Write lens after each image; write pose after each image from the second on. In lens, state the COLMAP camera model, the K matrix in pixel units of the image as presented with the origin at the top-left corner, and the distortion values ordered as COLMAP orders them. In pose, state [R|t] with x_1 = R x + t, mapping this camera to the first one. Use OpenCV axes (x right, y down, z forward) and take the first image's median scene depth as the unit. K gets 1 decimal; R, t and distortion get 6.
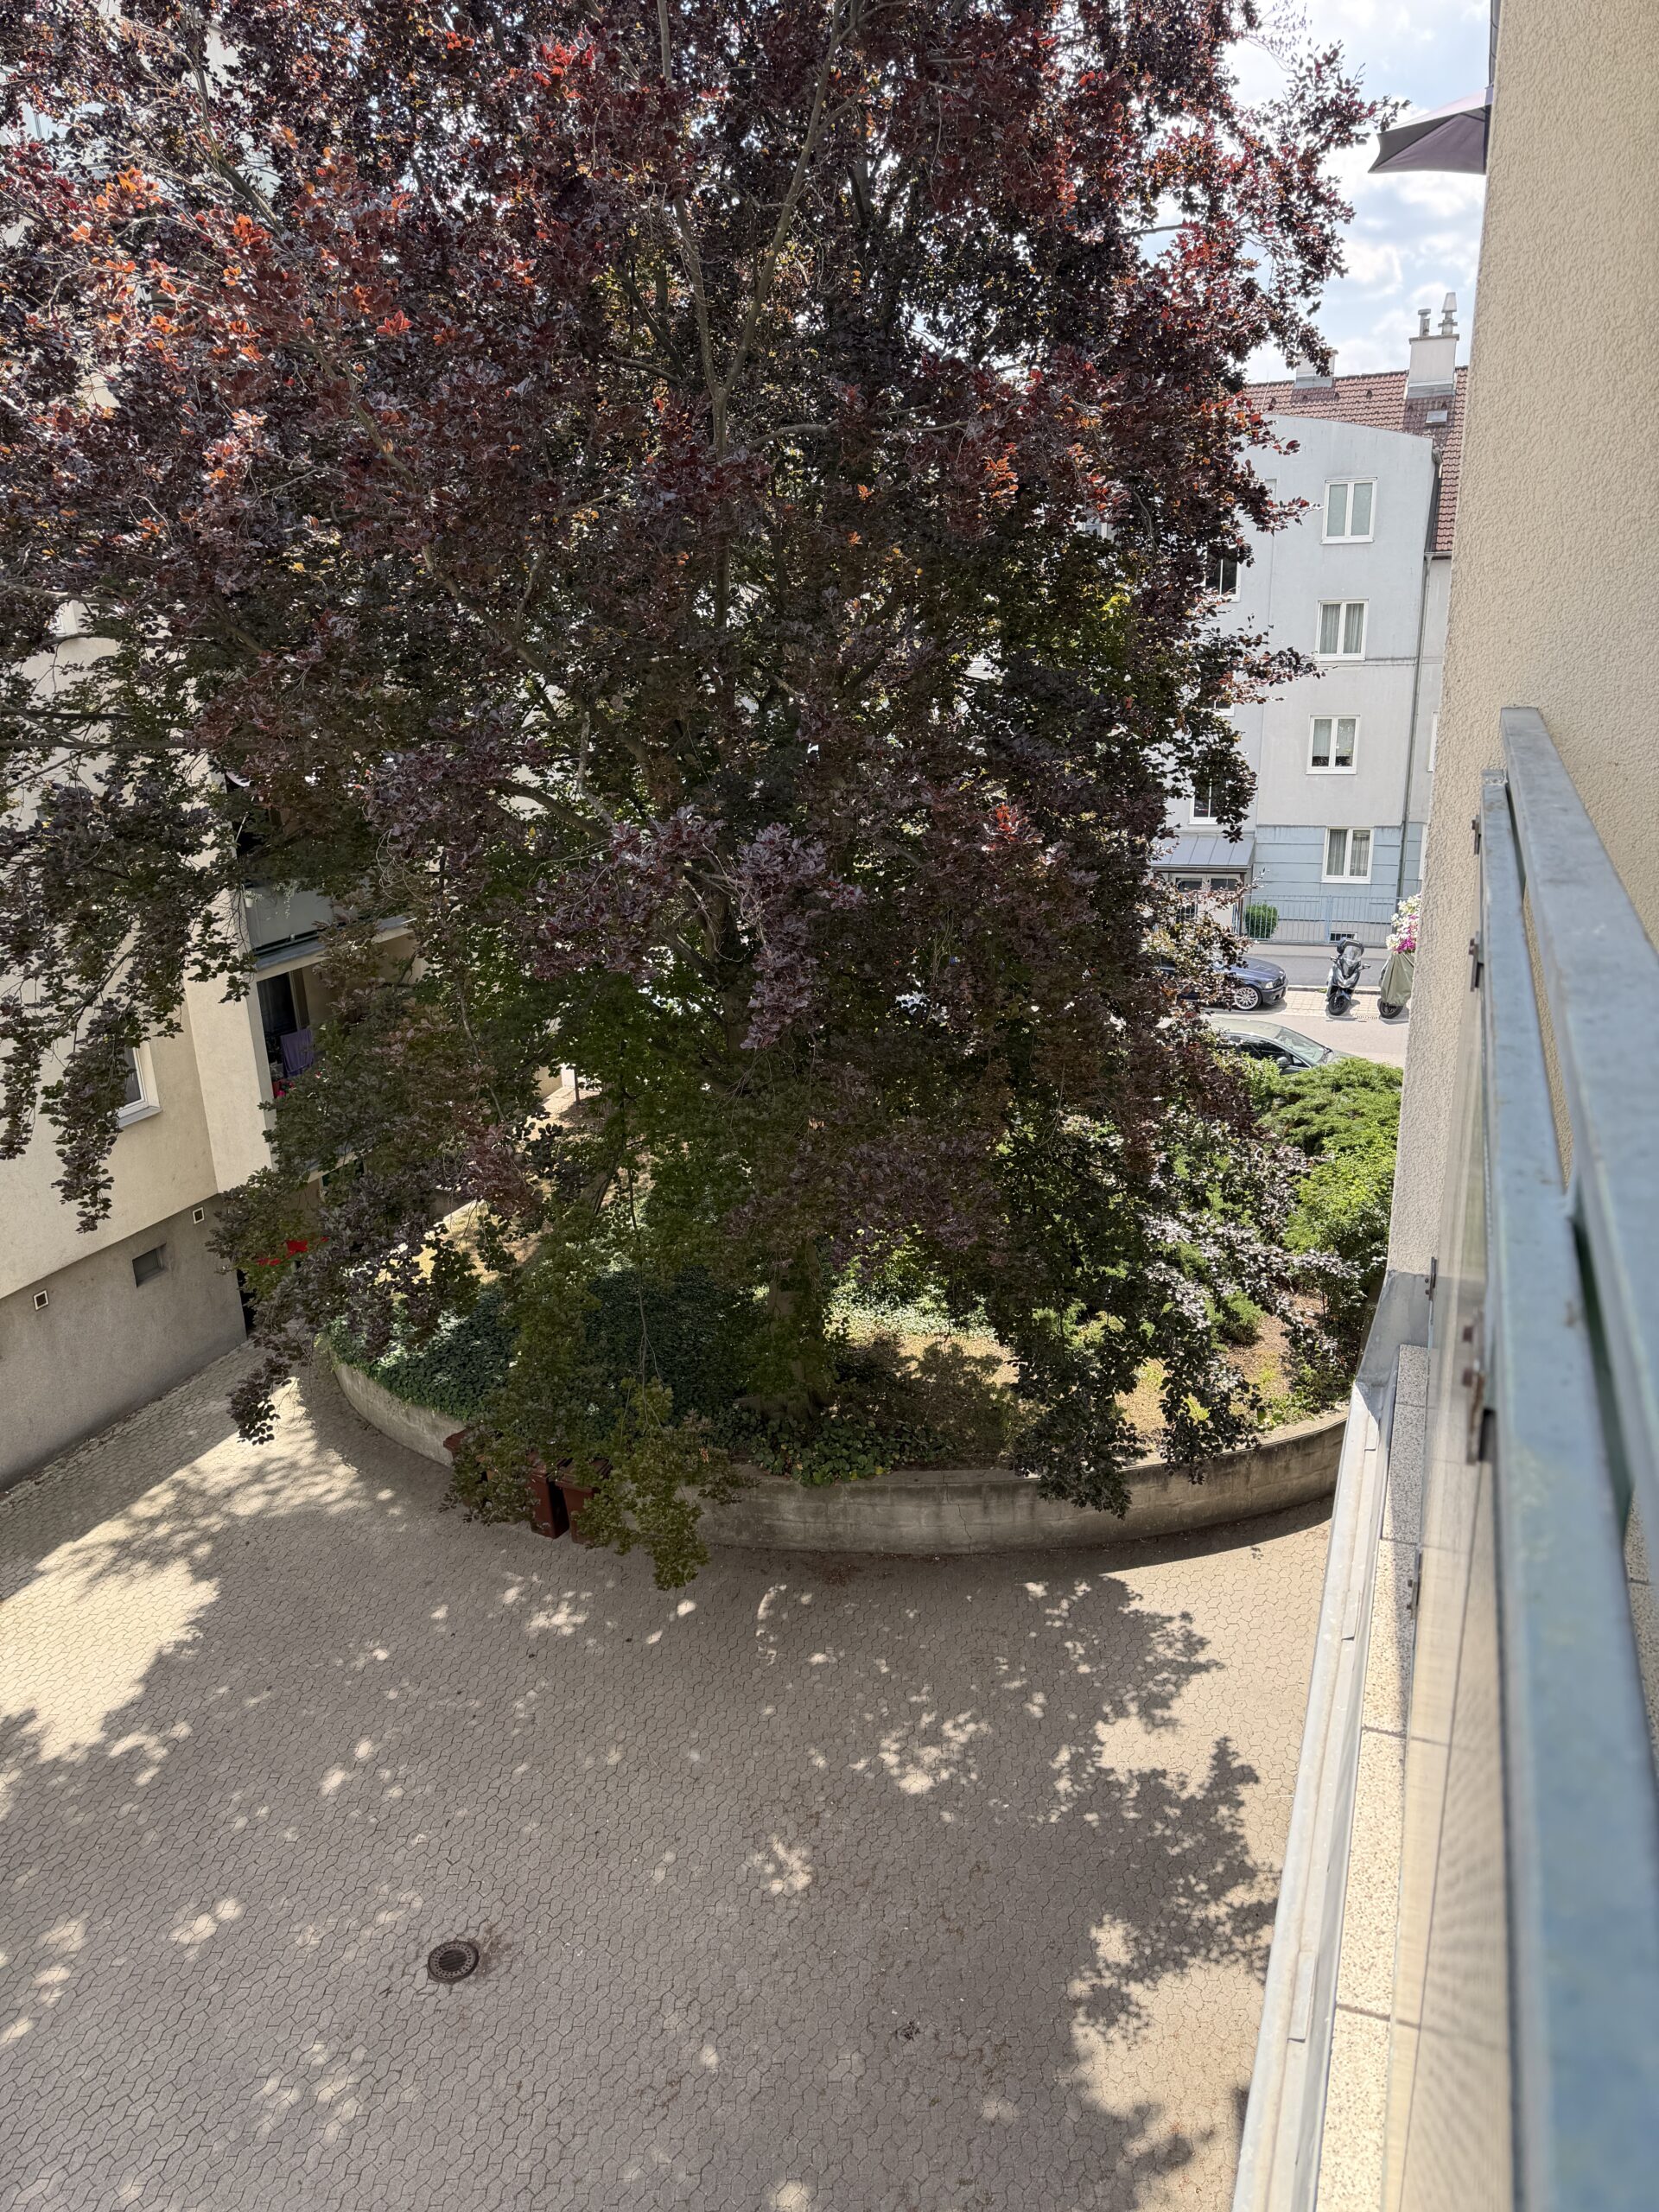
lens RADIAL K [[1556.4, 0, 829.5], [0, 1556.4, 1106.0], [0, 0, 1]] dist [0.085141, -0.107835]
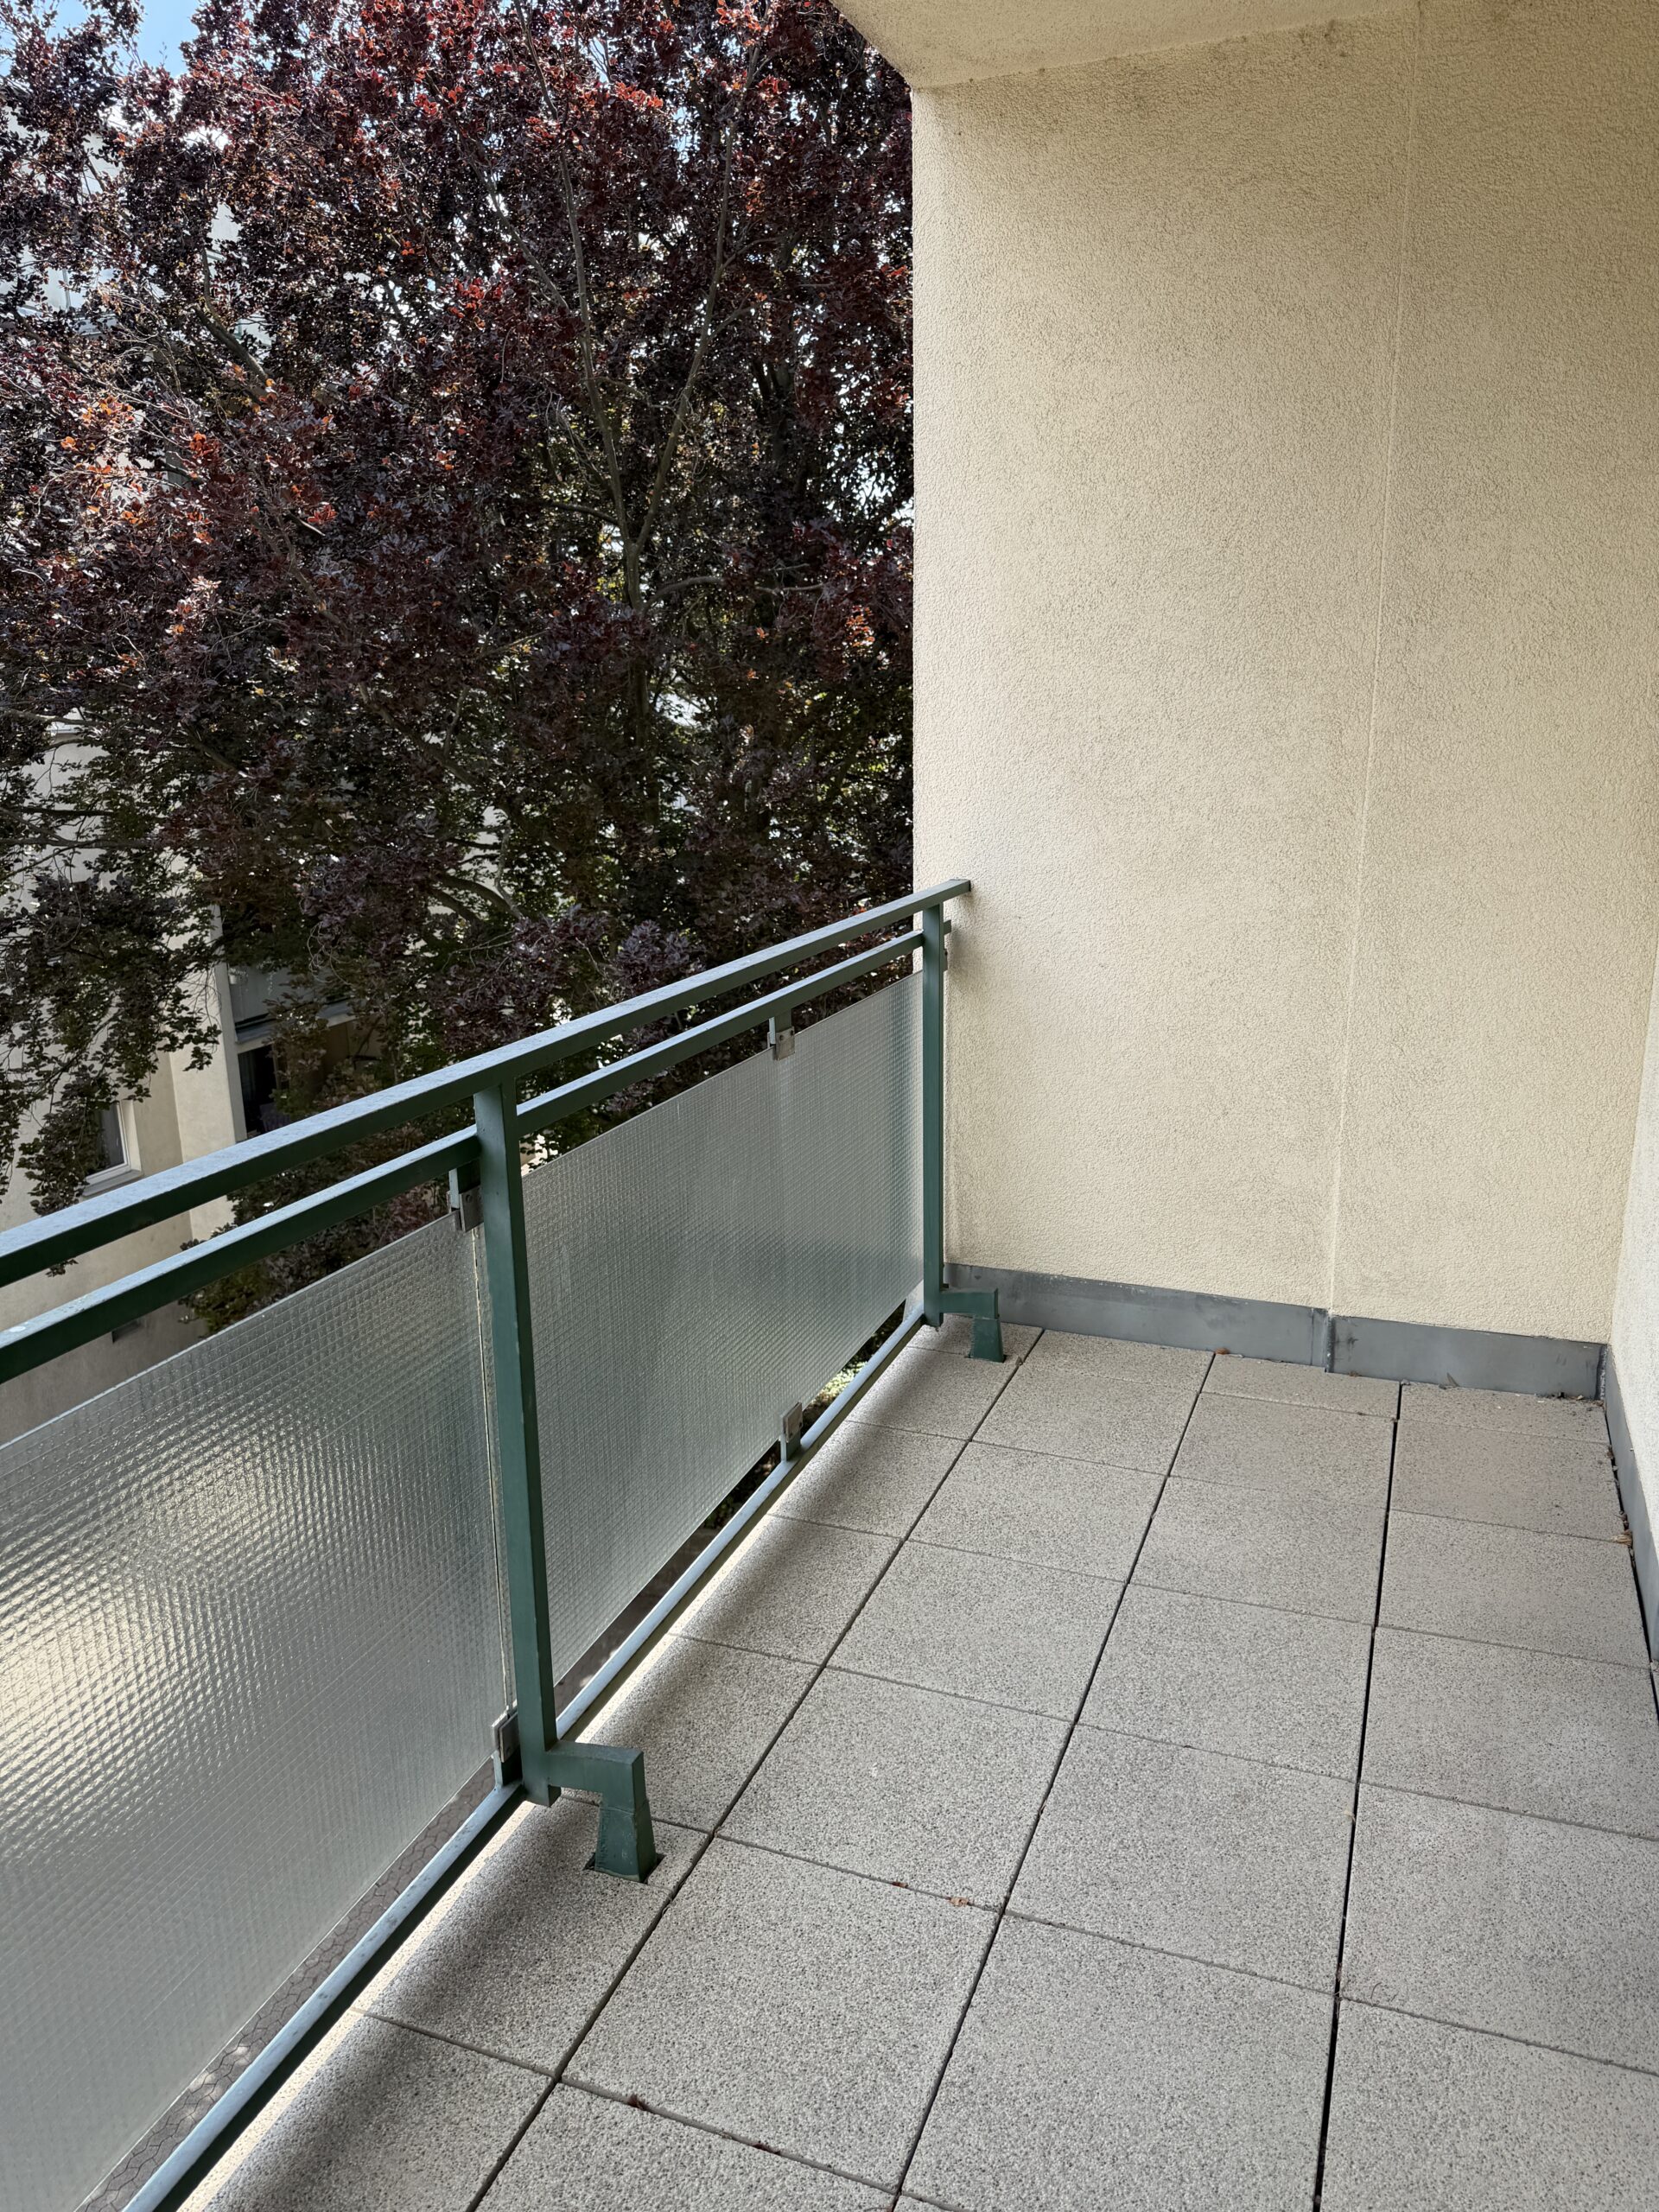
lens RADIAL K [[1547.2, 0, 821.8], [0, 1547.2, 1100.9], [0, 0, 1]] dist [0.105010, -0.168051]
pose [[0.999894, 0.014293, -0.002897, 0.068591], [-0.014431, 0.998360, -0.055404, 0.010817], [0.002100, 0.055440, 0.998460, -0.105954]]
